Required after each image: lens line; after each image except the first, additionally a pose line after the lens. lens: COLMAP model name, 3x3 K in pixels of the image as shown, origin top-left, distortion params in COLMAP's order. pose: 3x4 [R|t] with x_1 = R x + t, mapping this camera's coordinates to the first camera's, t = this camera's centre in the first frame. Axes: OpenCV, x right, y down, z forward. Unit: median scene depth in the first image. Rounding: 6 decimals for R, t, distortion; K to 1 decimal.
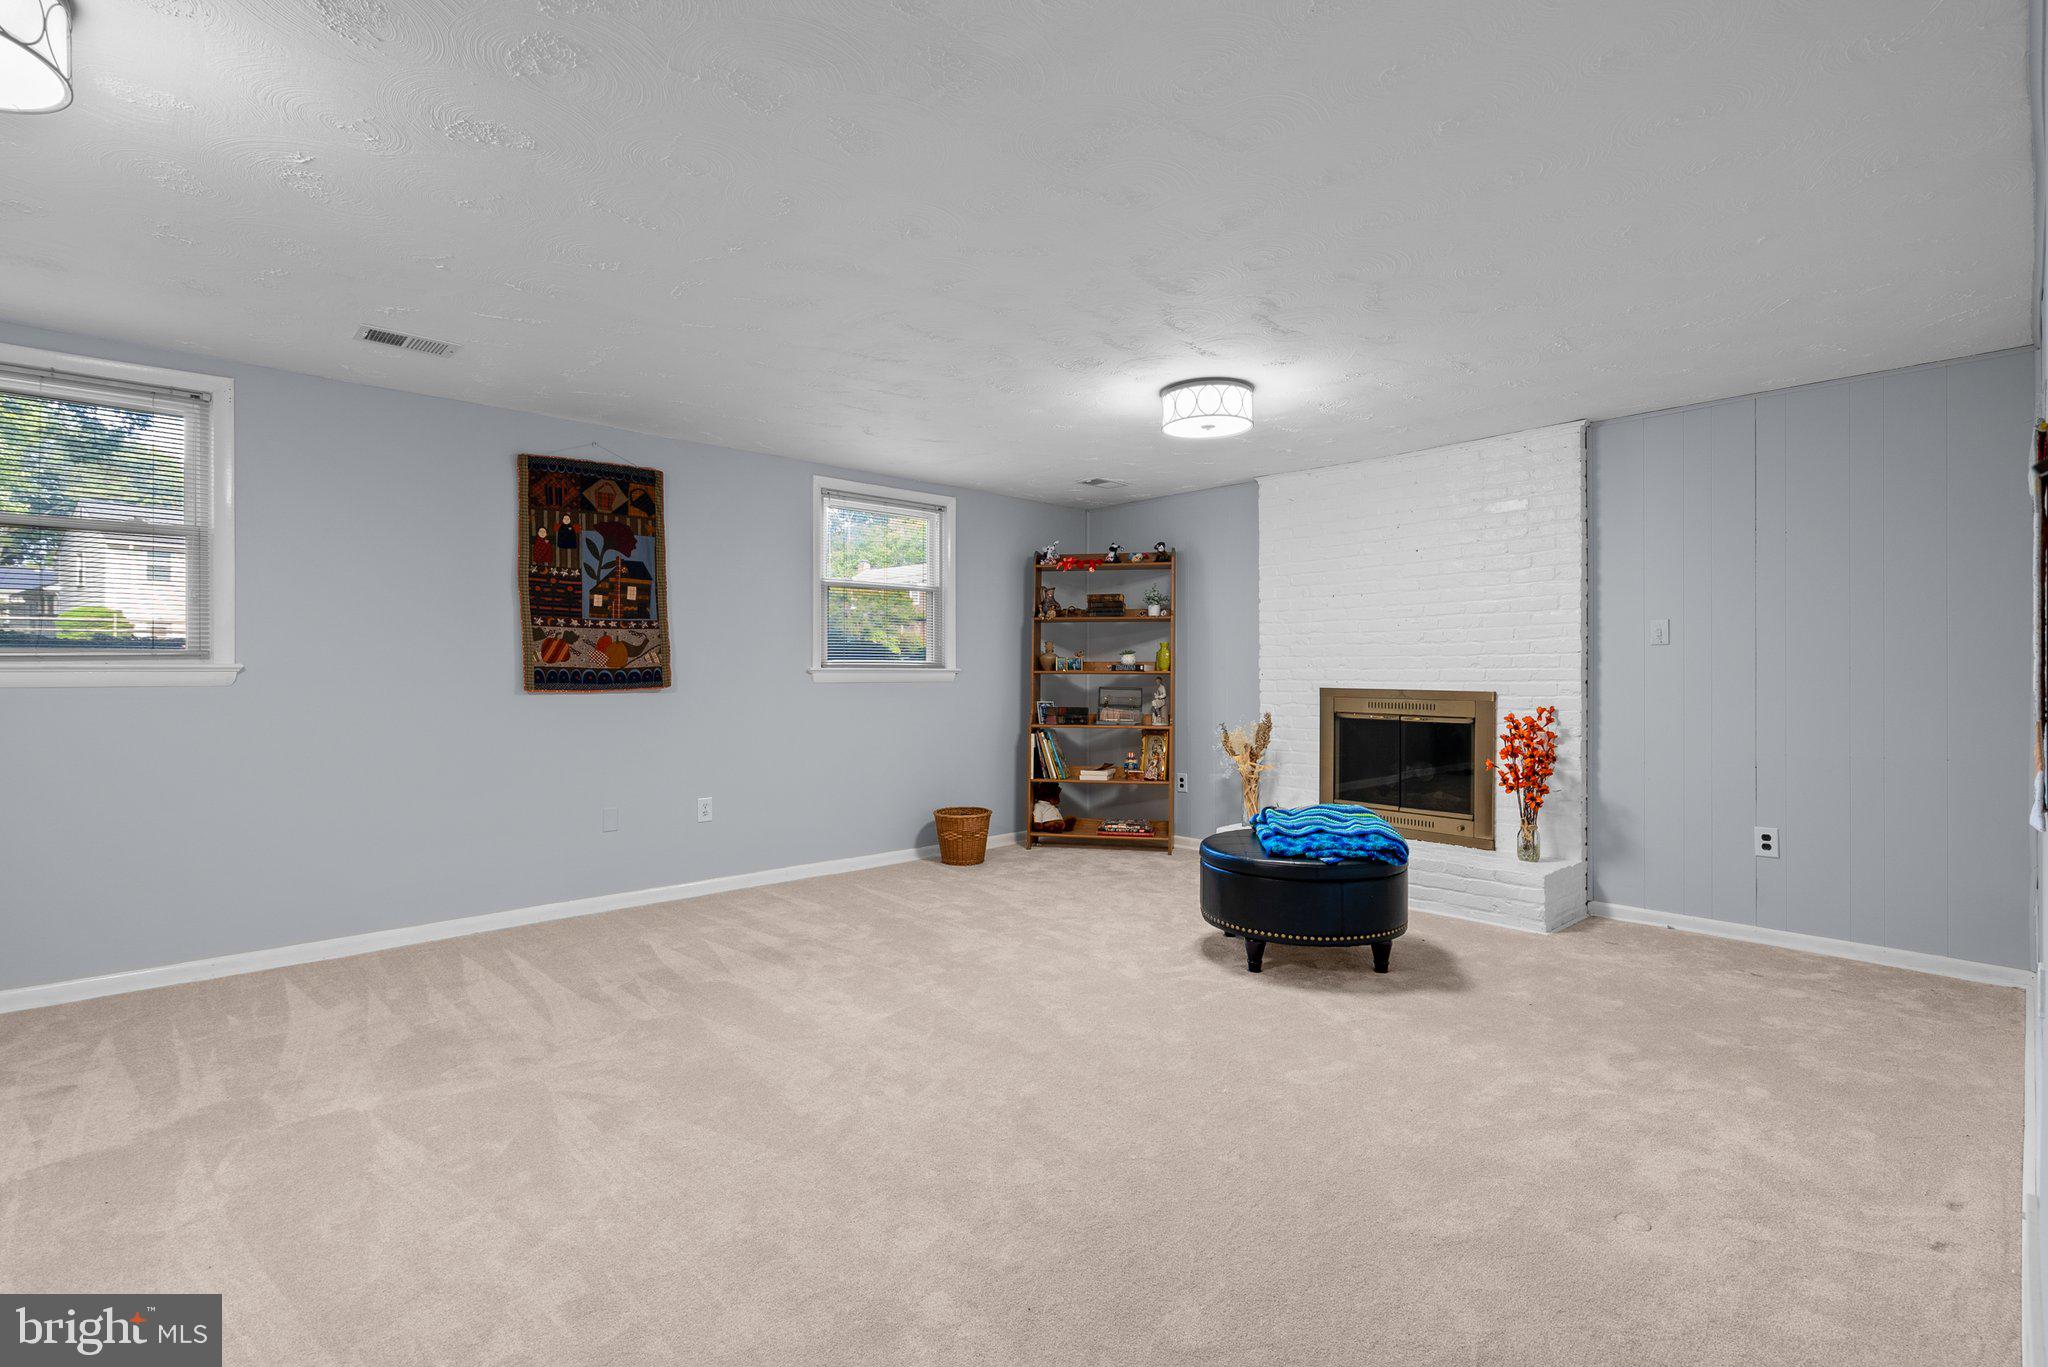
lens RADIAL K [[925.5, 0, 1045.8], [0, 925.5, 666.7], [0, 0, 1]] dist [-0.011271, 0.000369]
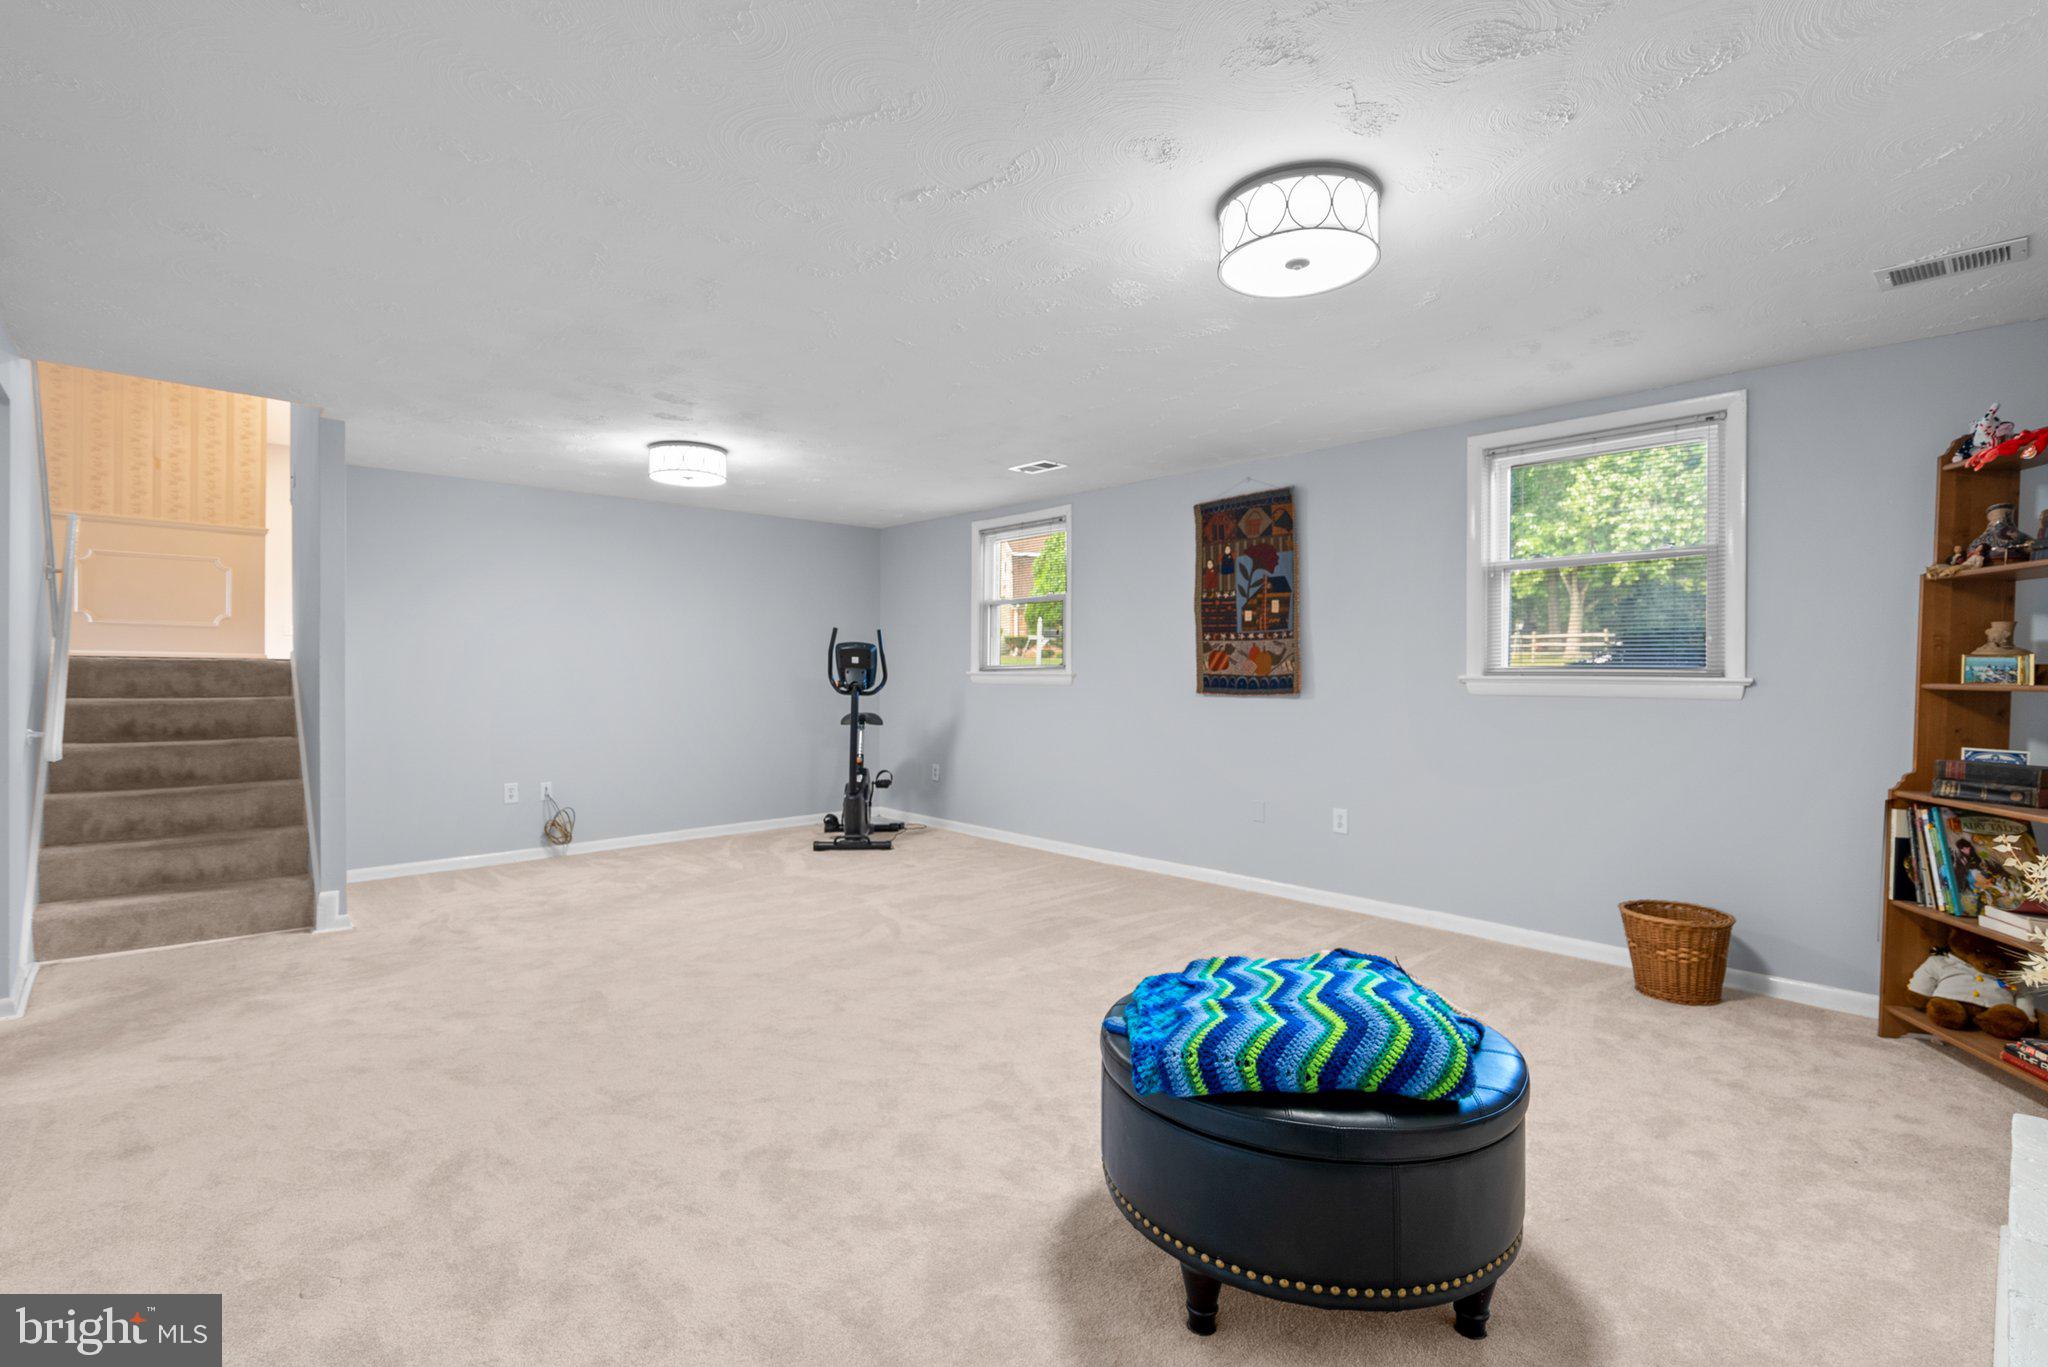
lens RADIAL K [[939.1, 0, 1024.0], [0, 939.1, 683.5], [0, 0, 1]] dist [0.000610, 0.000458]
pose [[0.002644, 0.021086, -0.999774, 0.668856], [0.008048, 0.999745, 0.021107, -0.014851], [0.999964, -0.008102, 0.002474, 0.712190]]
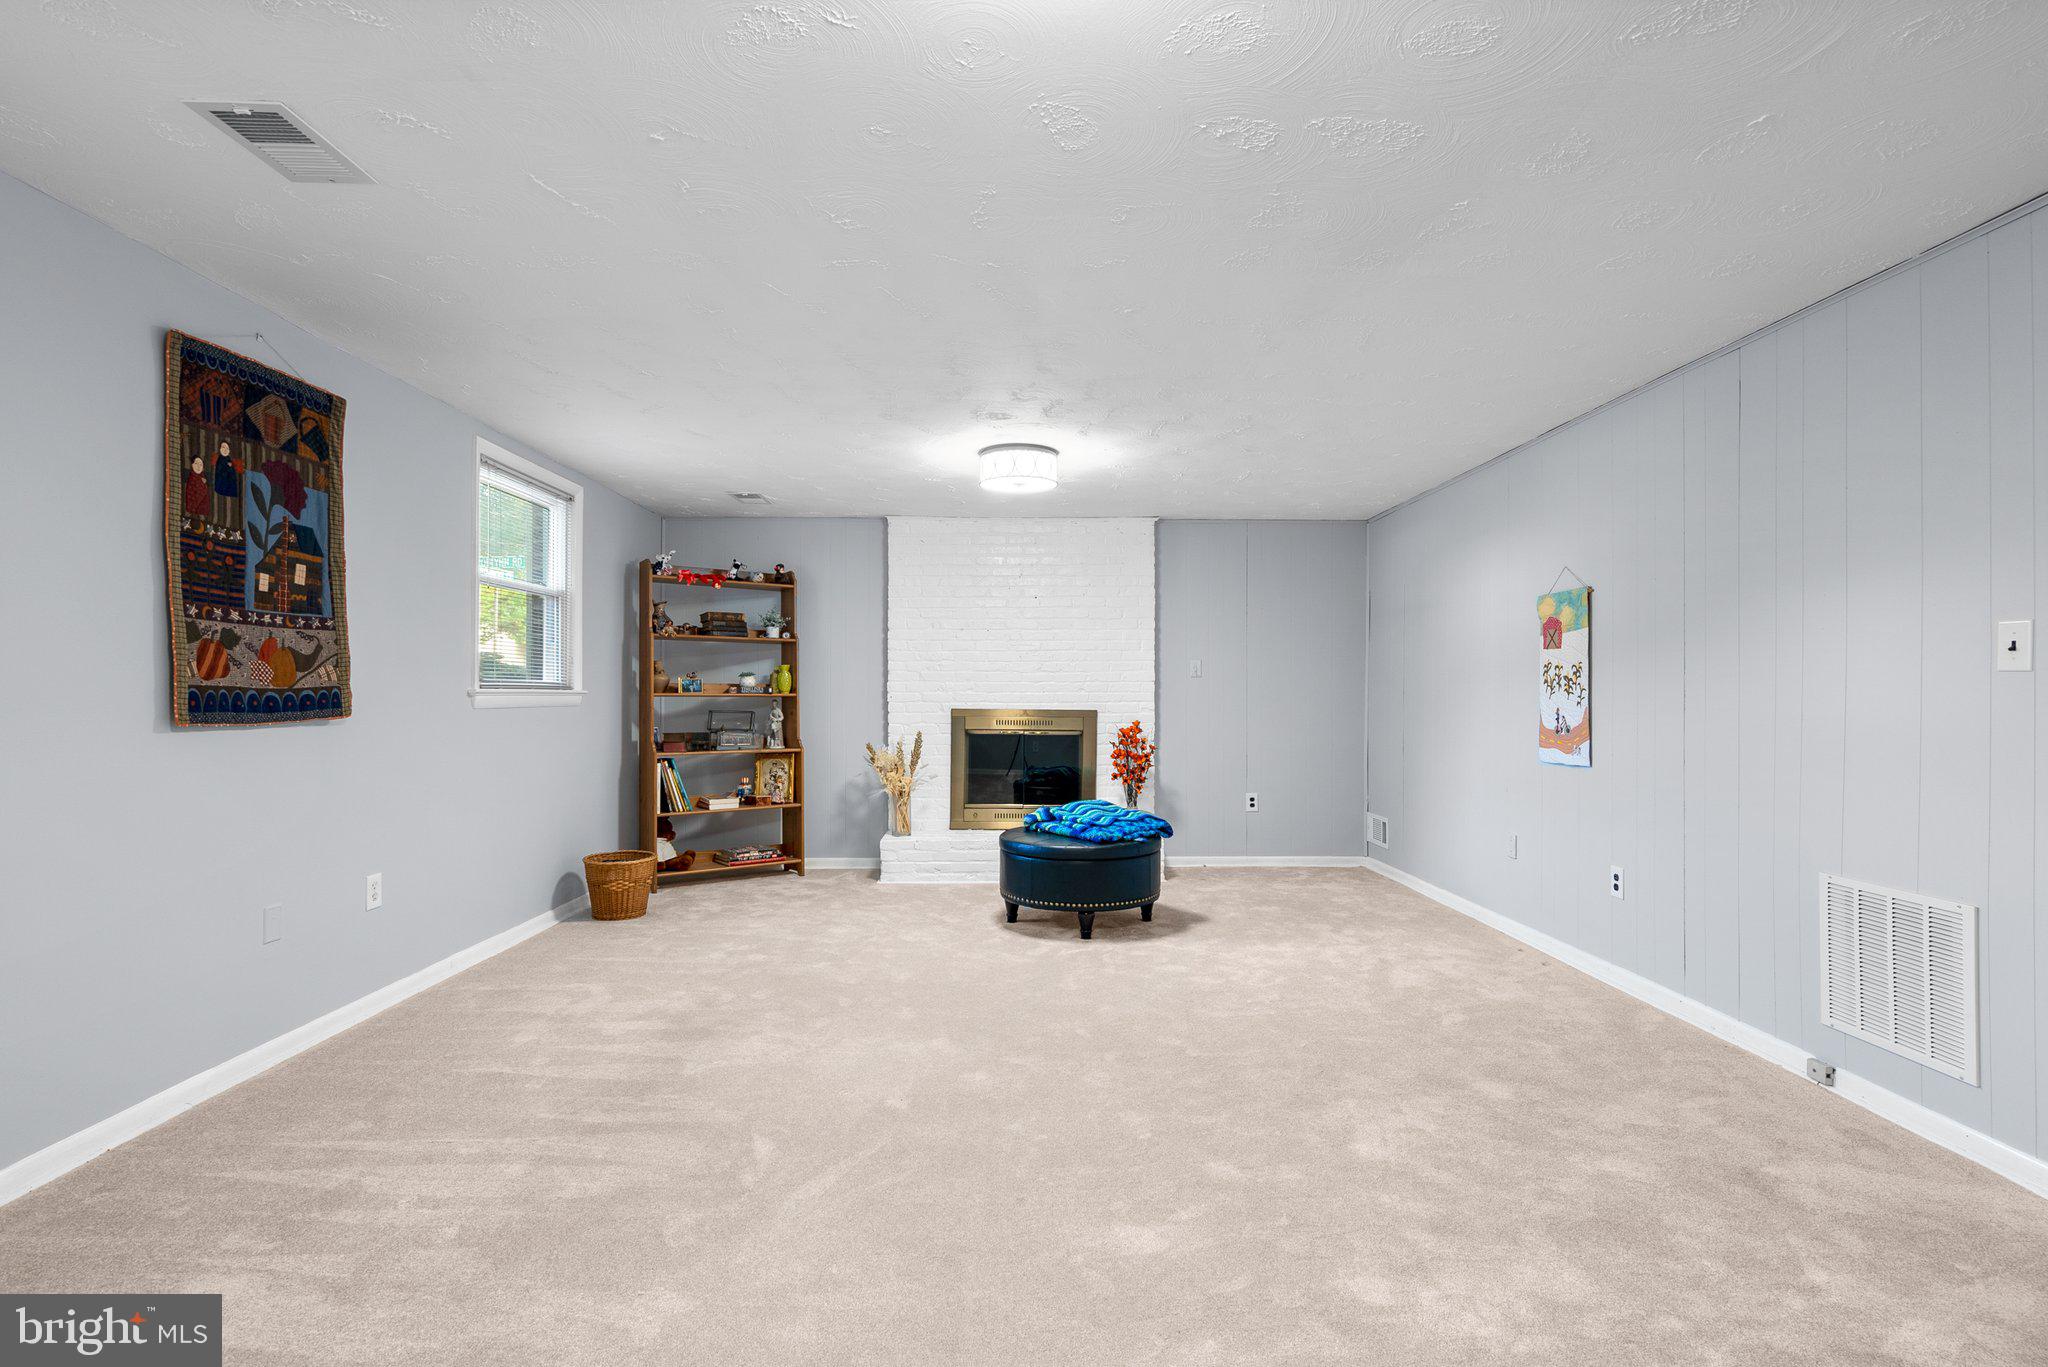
lens RADIAL K [[939.1, 0, 1024.0], [0, 939.1, 683.5], [0, 0, 1]] dist [0.000610, 0.000458]
pose [[0.675923, 0.009616, 0.736909, -0.602163], [-0.005574, 0.999953, -0.007936, 0.000531], [-0.736951, 0.001256, 0.675945, 0.169869]]
